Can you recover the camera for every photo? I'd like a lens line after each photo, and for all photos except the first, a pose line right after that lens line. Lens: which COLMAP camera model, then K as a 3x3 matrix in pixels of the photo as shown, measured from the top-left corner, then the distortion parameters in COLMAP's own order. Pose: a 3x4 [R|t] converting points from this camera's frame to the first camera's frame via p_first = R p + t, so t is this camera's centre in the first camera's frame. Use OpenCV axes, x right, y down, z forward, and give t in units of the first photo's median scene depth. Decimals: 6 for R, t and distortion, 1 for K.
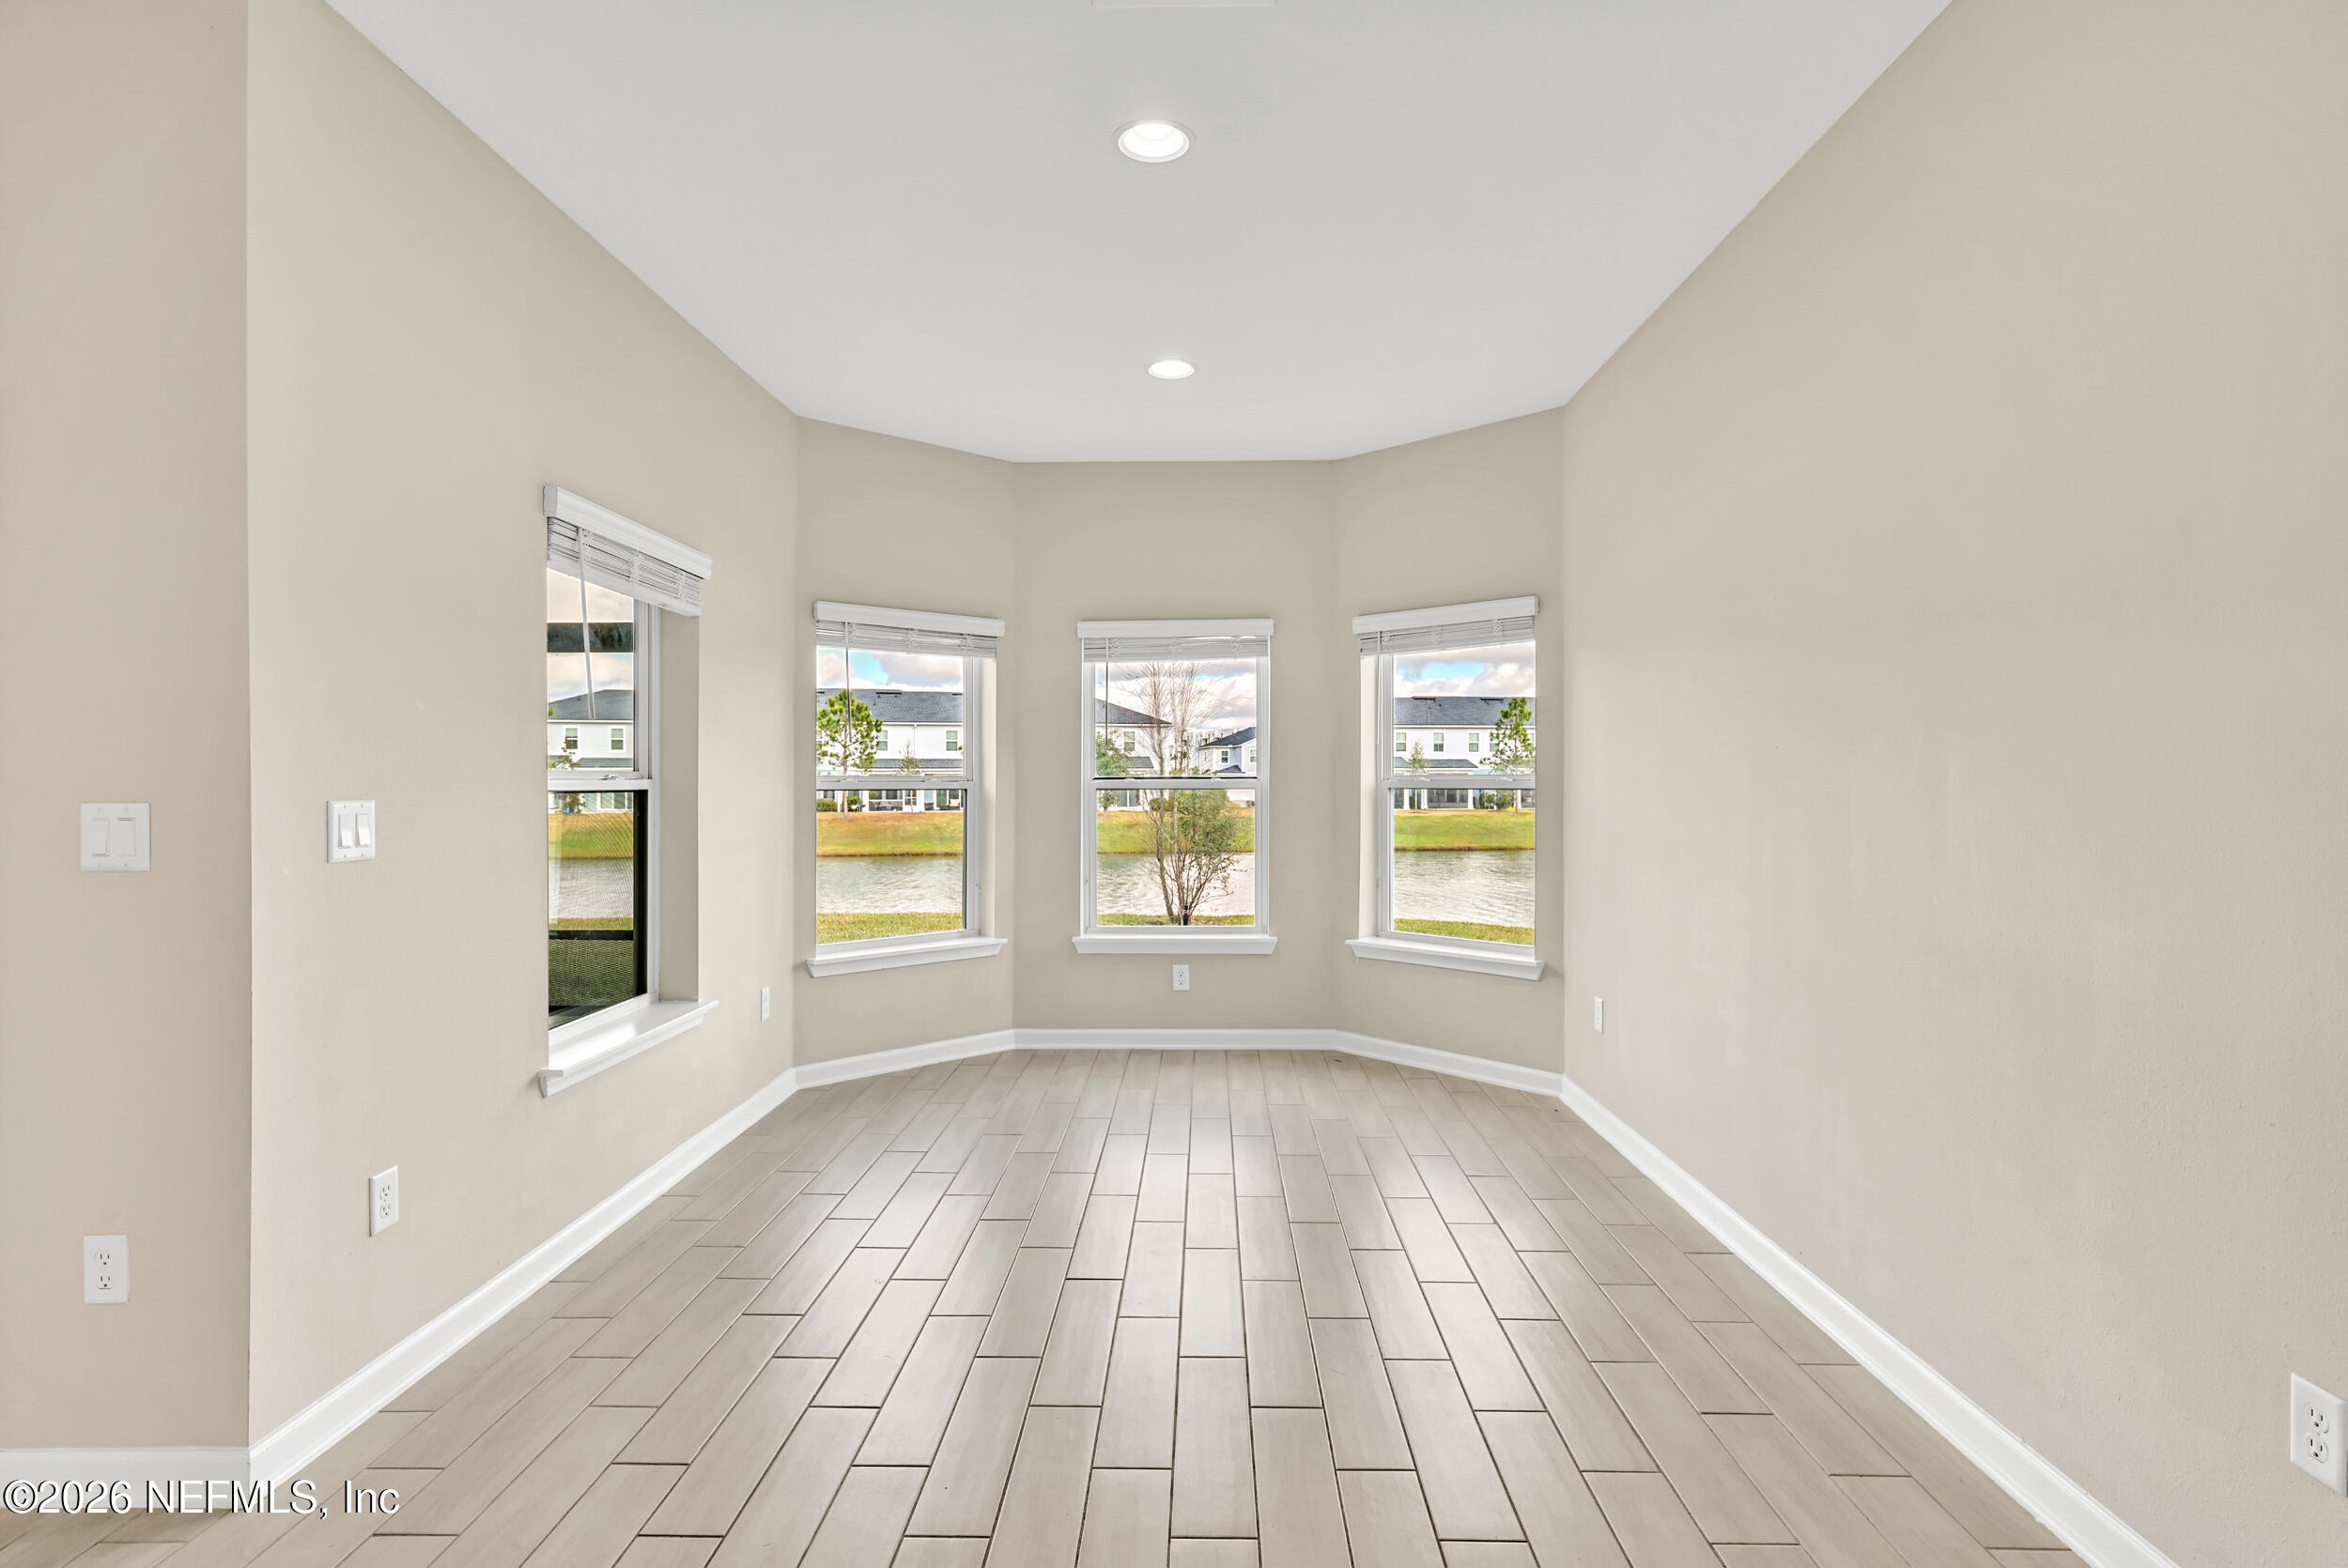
lens RADIAL K [[1187.9, 0, 1176.7], [0, 1187.9, 781.2], [0, 0, 1]] dist [0.001193, 0.000188]
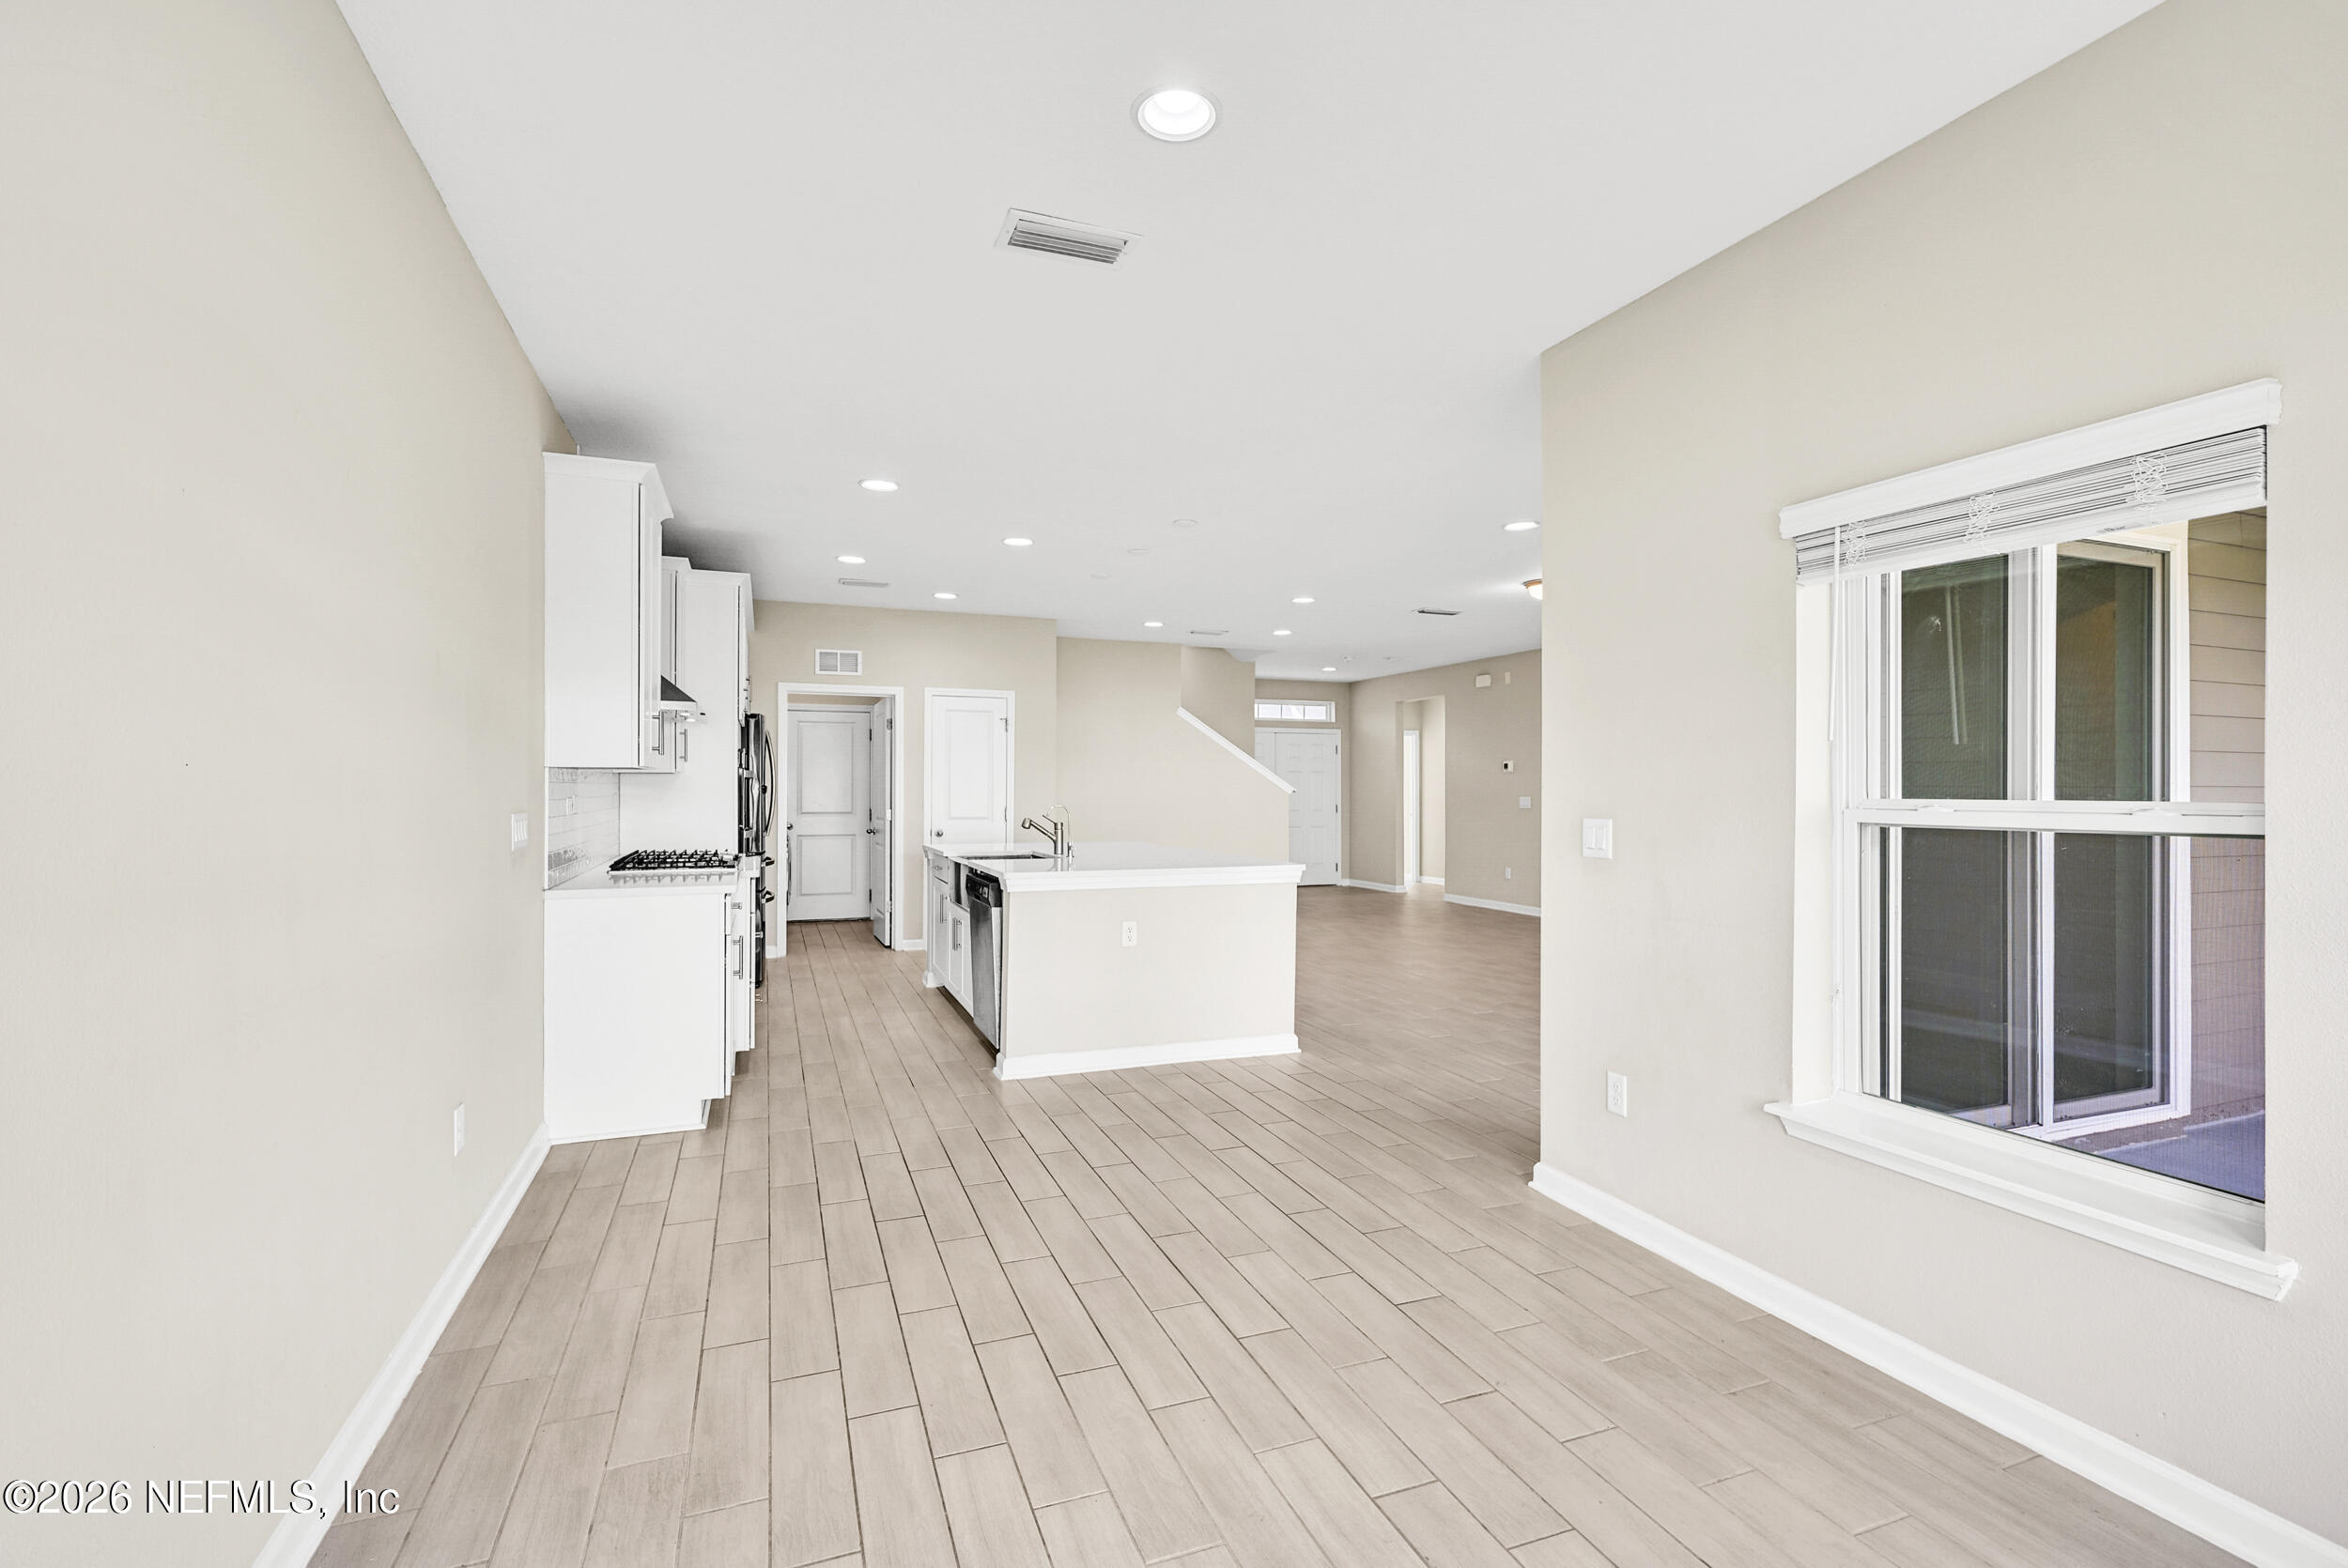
lens RADIAL K [[1058.1, 0, 1178.3], [0, 1058.1, 785.9], [0, 0, 1]] dist [-0.000530, 0.000230]
pose [[-0.923521, -0.001893, -0.383544, 0.334840], [-0.001812, 0.999998, -0.000574, -0.024278], [0.383544, 0.000164, -0.923523, 2.021270]]
